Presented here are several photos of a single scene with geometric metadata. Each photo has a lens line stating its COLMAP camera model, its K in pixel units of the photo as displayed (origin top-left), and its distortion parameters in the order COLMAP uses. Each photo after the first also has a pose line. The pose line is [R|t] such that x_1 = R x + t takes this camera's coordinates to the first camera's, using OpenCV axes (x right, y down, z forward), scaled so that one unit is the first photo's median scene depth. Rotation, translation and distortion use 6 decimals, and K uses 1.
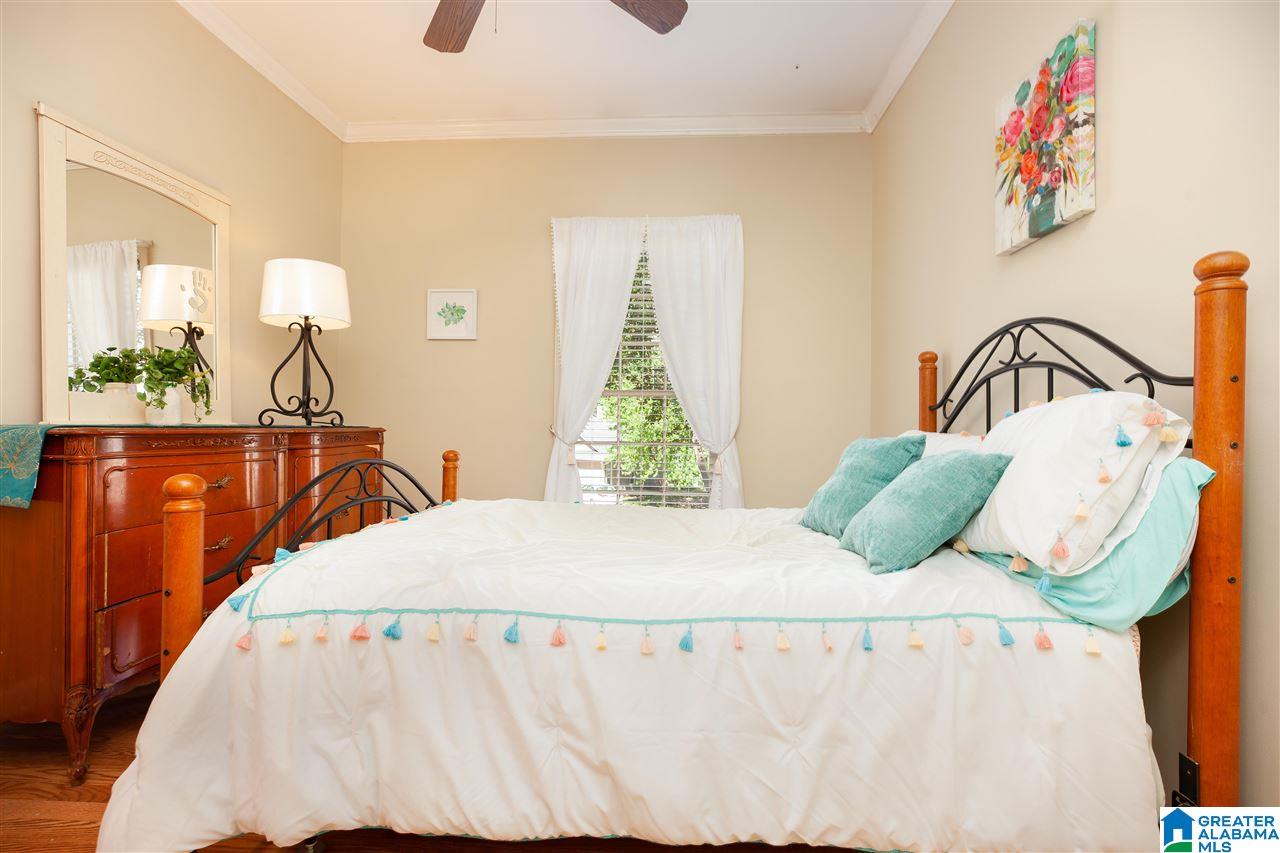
lens RADIAL K [[590.6, 0, 642.2], [0, 590.6, 428.4], [0, 0, 1]] dist [-0.020357, 0.004303]
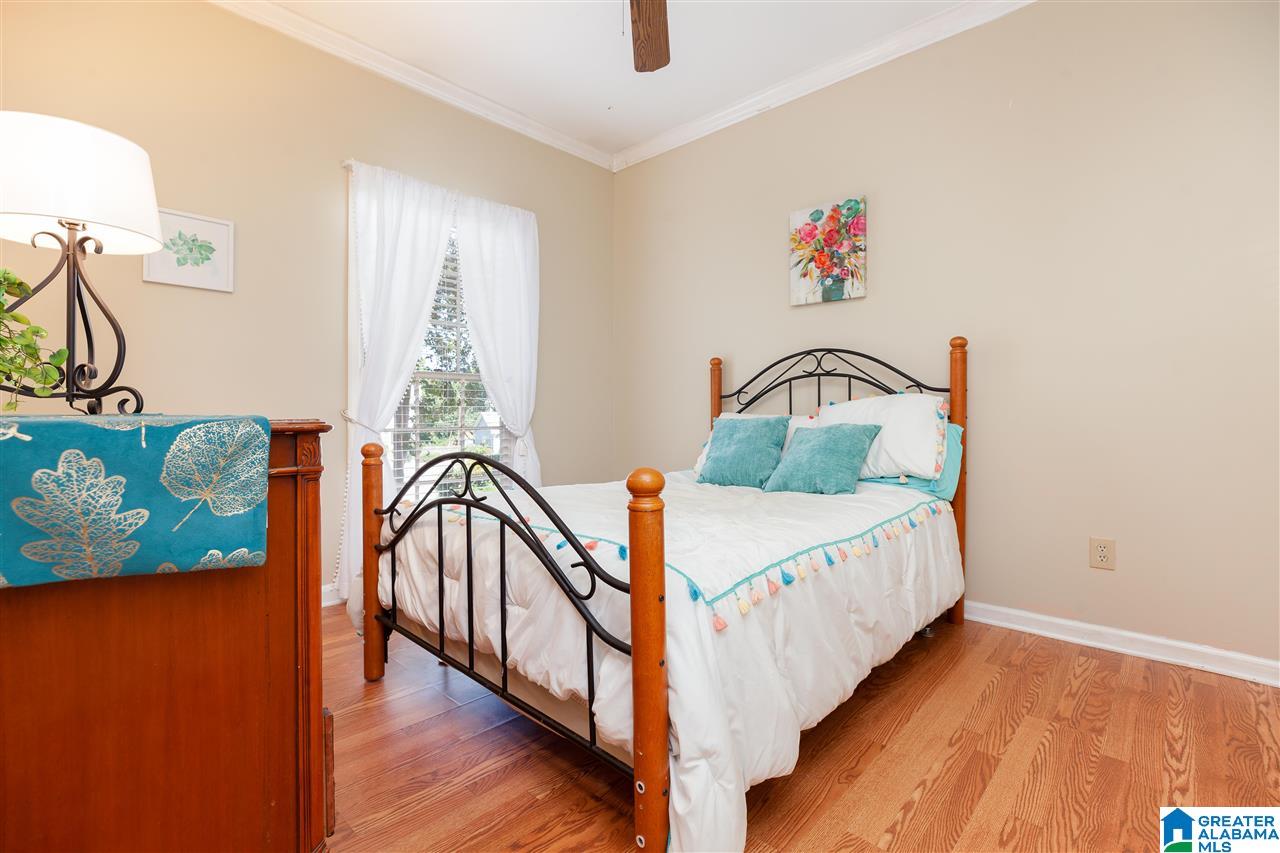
lens RADIAL K [[590.6, 0, 665.1], [0, 590.6, 412.1], [0, 0, 1]] dist [-0.020357, 0.004303]
pose [[0.620807, -0.007280, 0.783930, -1.034998], [0.006642, 0.999970, 0.004026, -0.006938], [-0.783936, 0.002708, 0.620836, 0.287219]]
